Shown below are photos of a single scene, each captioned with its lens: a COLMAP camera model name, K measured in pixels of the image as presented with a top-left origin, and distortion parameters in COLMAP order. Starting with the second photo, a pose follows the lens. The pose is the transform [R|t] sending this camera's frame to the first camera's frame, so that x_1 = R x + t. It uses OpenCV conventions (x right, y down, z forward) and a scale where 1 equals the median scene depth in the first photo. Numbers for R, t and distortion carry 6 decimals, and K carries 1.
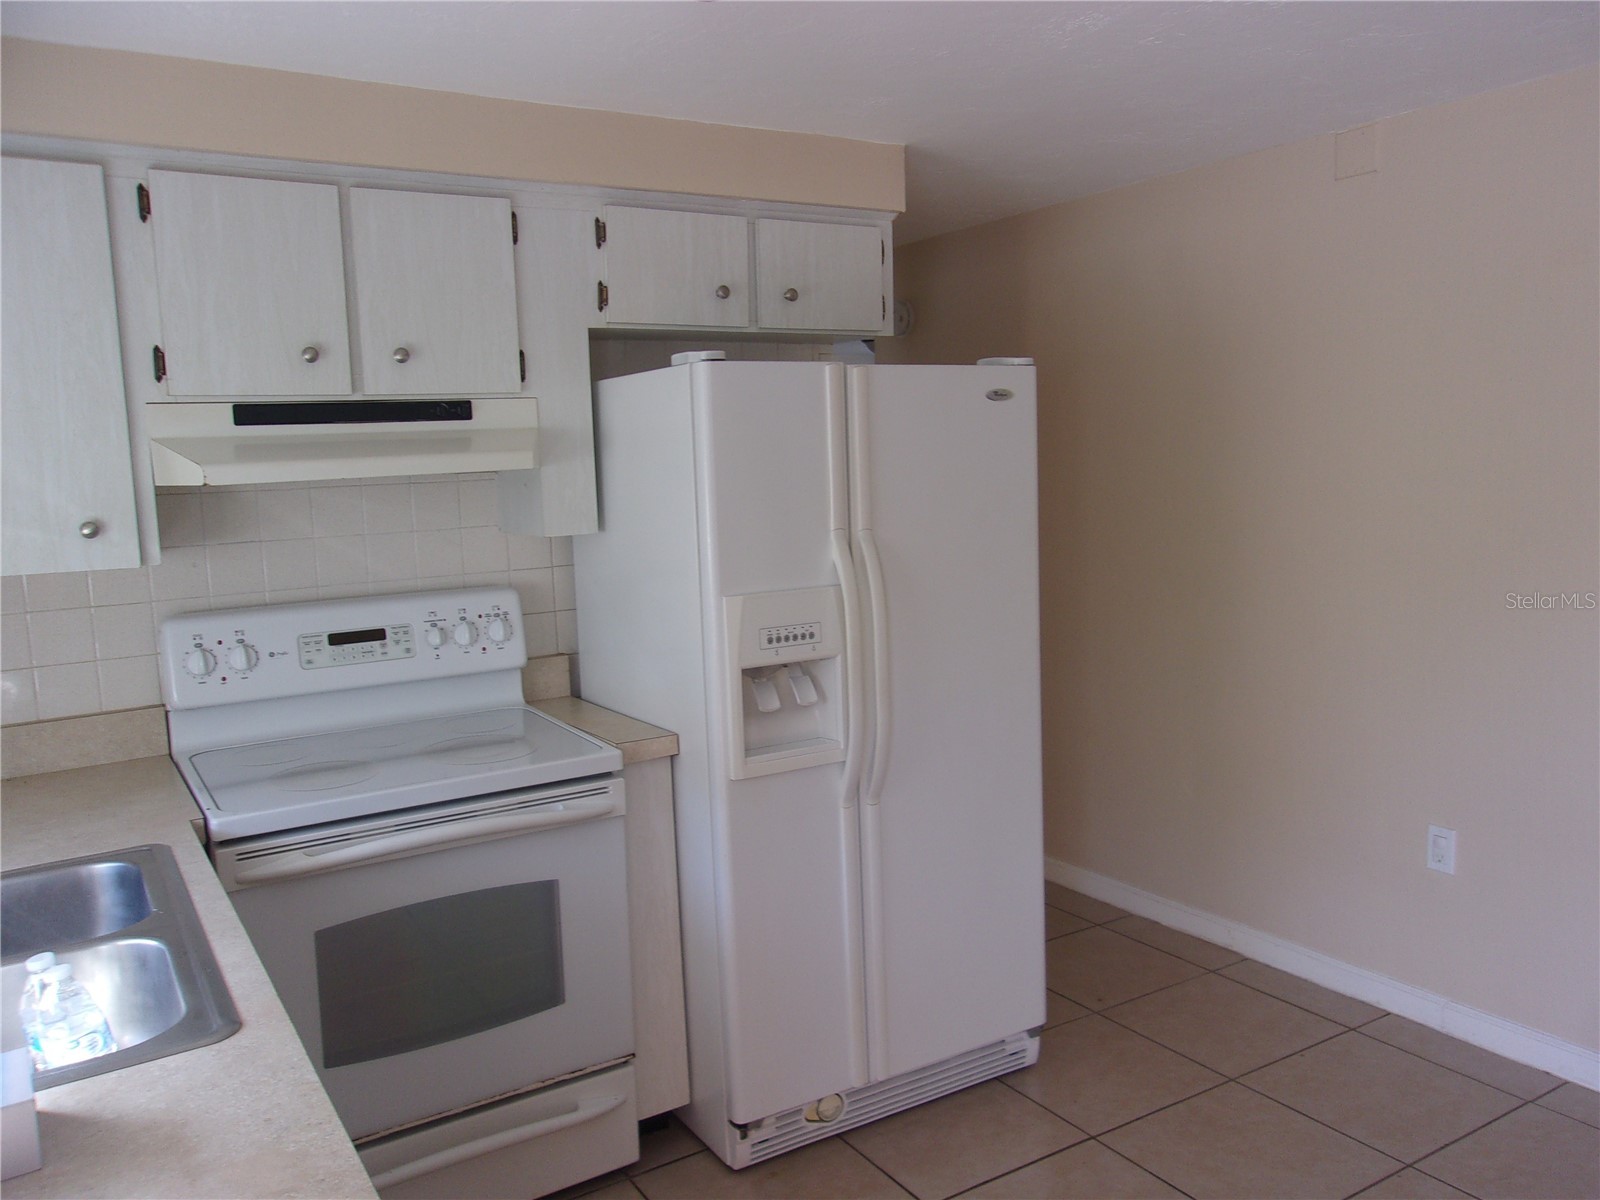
lens RADIAL K [[1272.4, 0, 800.0], [0, 1272.4, 600.0], [0, 0, 1]] dist [-0.006798, 0.018727]
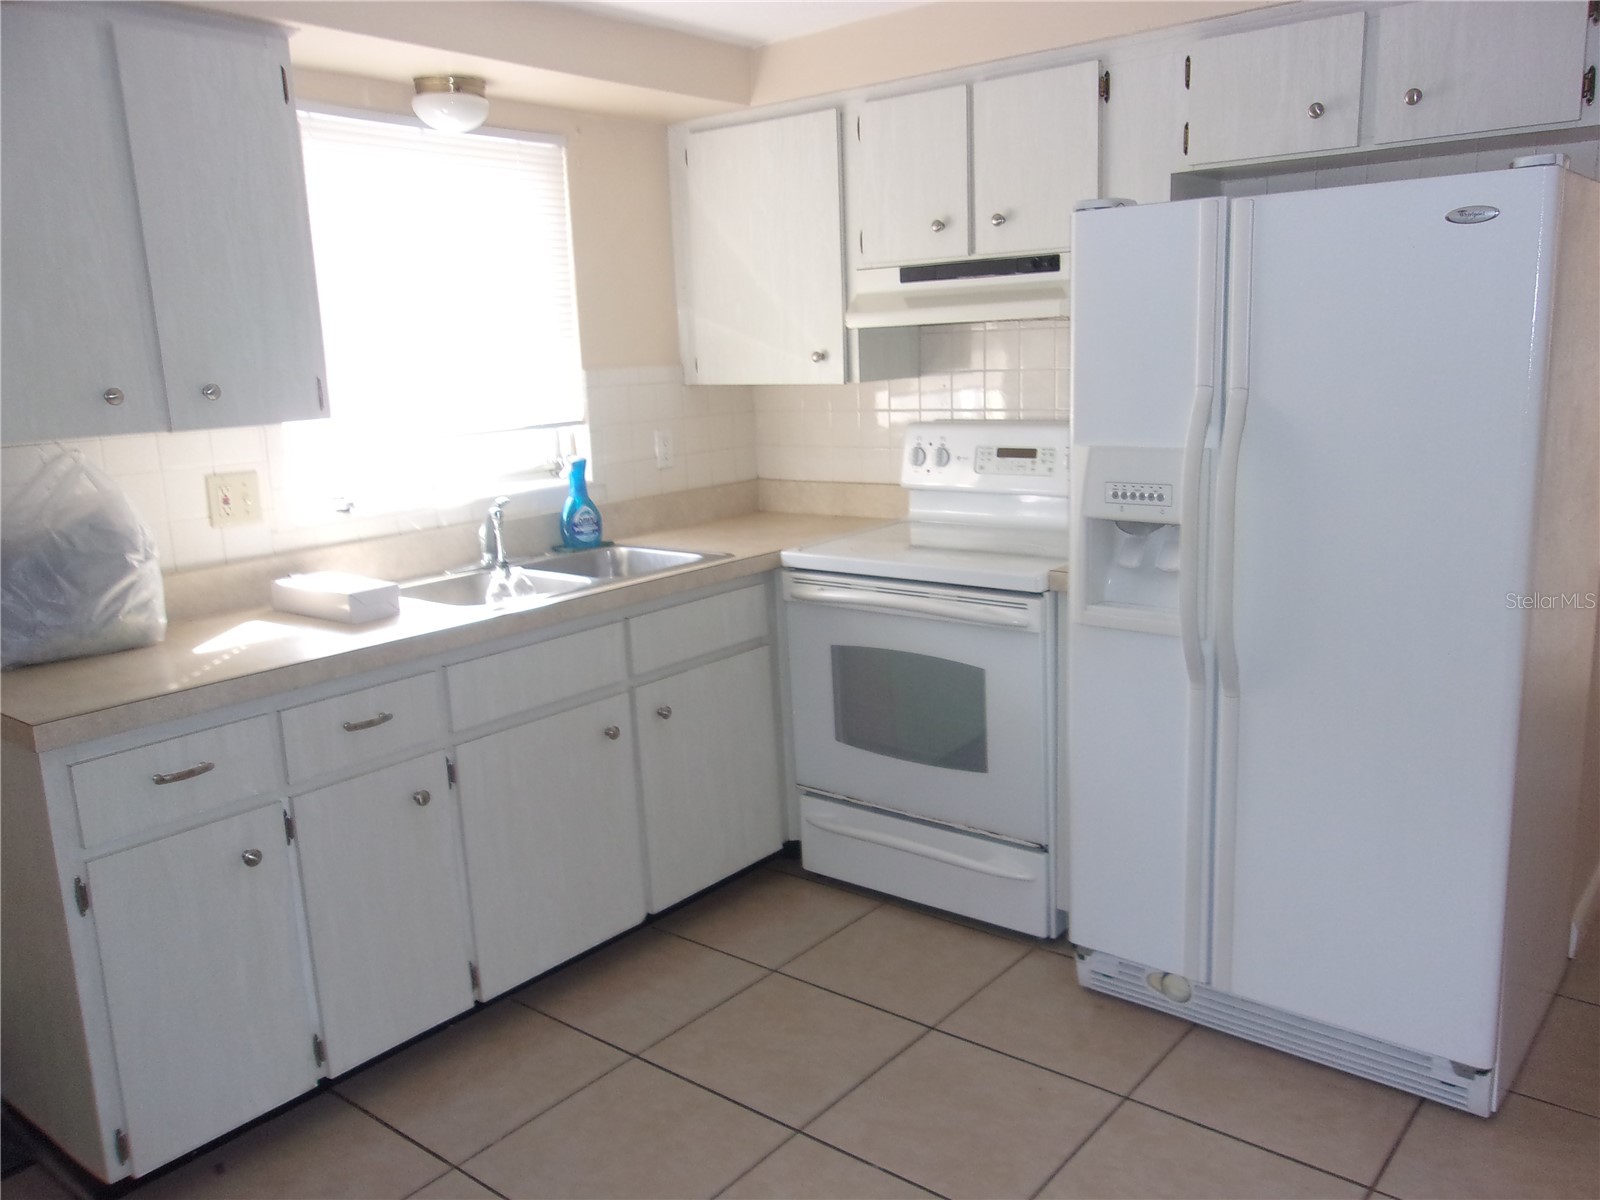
lens RADIAL K [[1272.4, 0, 800.0], [0, 1272.4, 600.0], [0, 0, 1]] dist [-0.006798, 0.018727]
pose [[0.323792, 0.213978, -0.921614, 0.811593], [-0.082870, 0.976760, 0.197667, -0.062820], [0.942492, 0.012371, 0.334000, 0.424244]]
